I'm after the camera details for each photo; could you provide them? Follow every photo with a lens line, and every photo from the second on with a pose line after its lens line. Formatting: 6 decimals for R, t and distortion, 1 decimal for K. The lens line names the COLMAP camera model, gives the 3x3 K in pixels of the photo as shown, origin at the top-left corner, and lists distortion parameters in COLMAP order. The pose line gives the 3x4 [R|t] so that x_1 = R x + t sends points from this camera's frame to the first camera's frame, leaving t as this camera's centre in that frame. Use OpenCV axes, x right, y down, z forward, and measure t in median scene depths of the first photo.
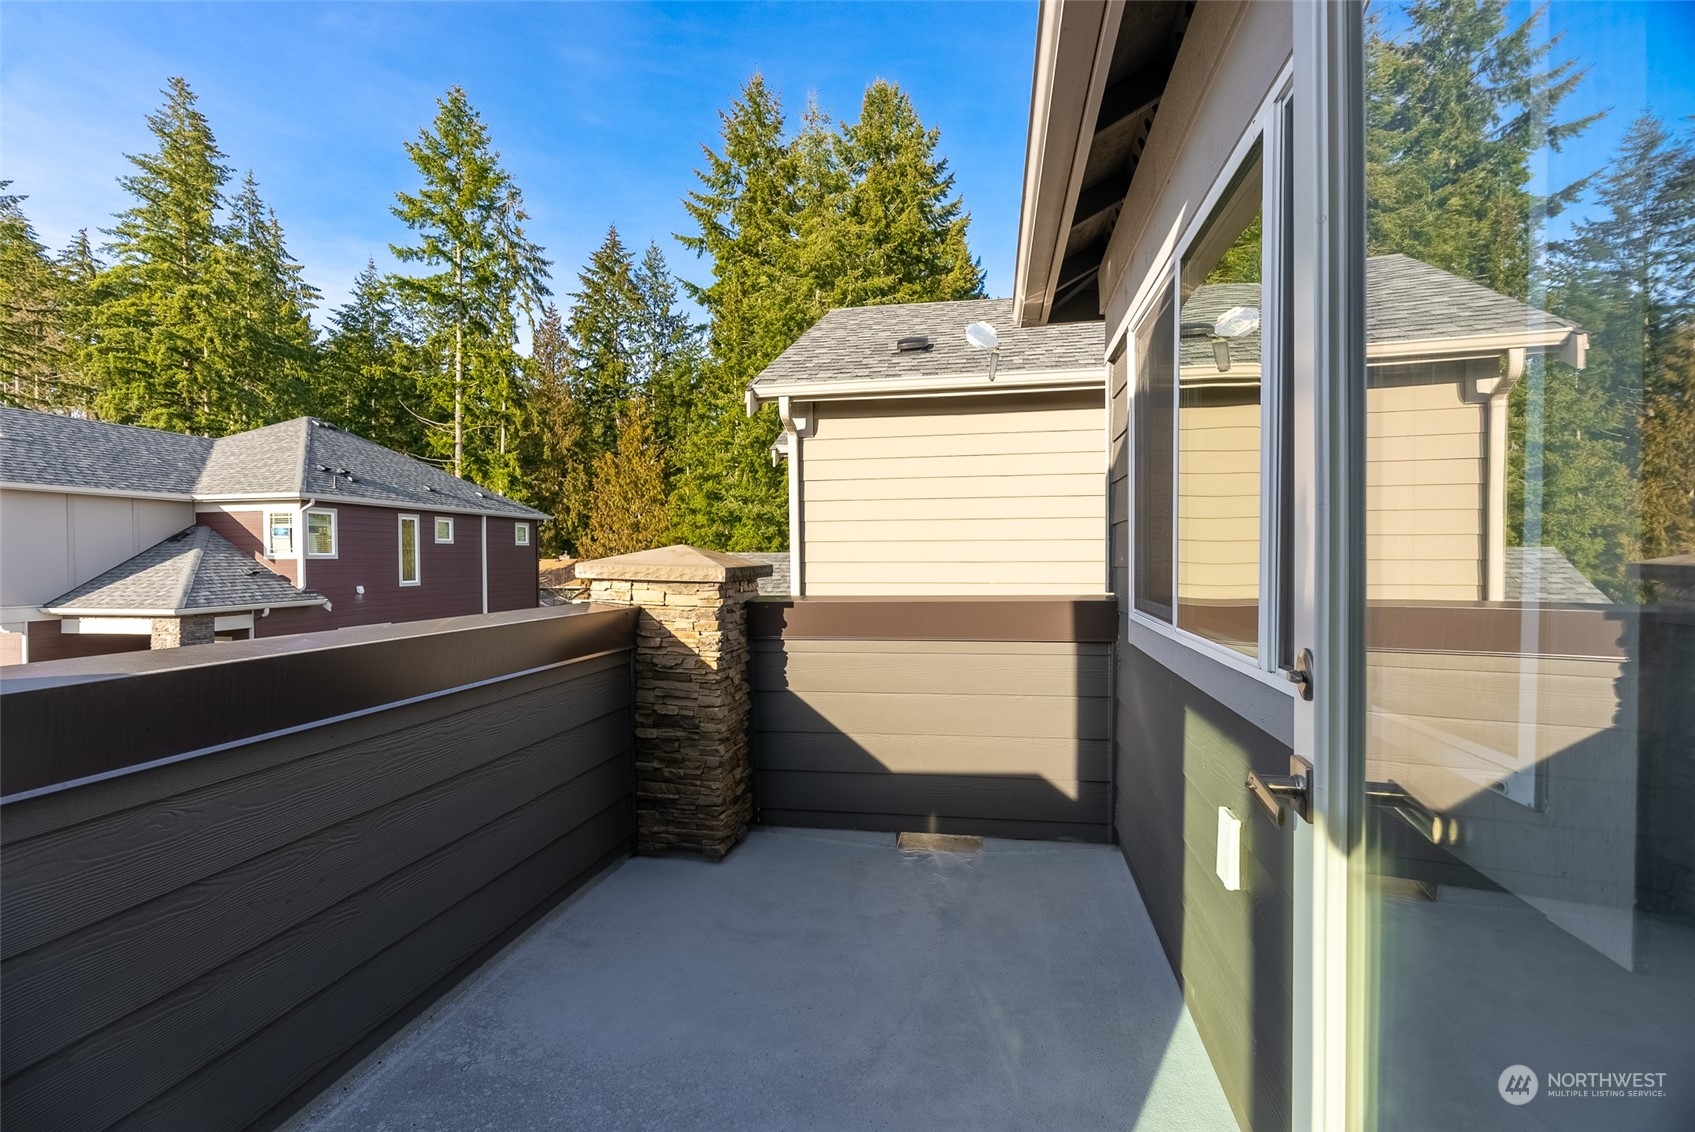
lens RADIAL K [[769.1, 0, 847.0], [0, 769.1, 560.1], [0, 0, 1]] dist [0.003342, 0.001636]
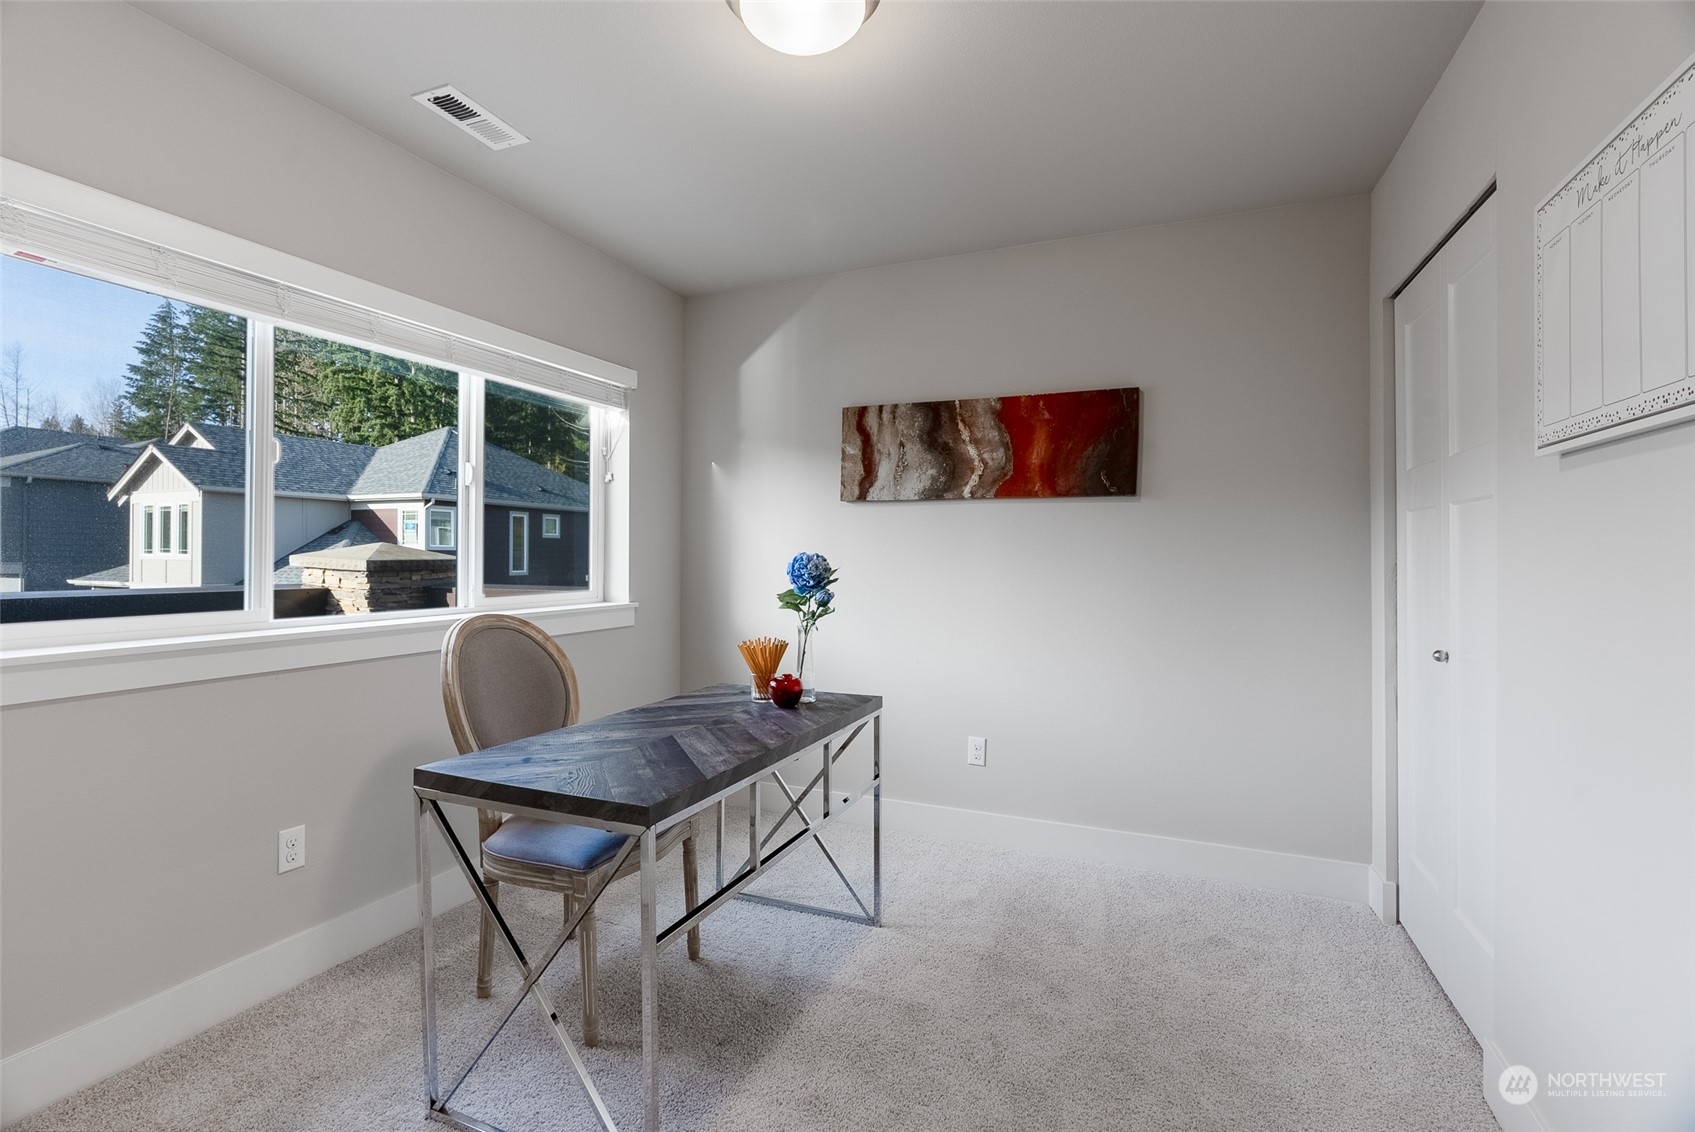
lens RADIAL K [[769.1, 0, 839.9], [0, 769.1, 566.2], [0, 0, 1]] dist [0.003342, 0.001636]
pose [[0.979812, 0.015063, -0.199351, 0.116976], [-0.012586, 0.999827, 0.013686, -0.000827], [0.199523, -0.010901, 0.979833, -0.012778]]
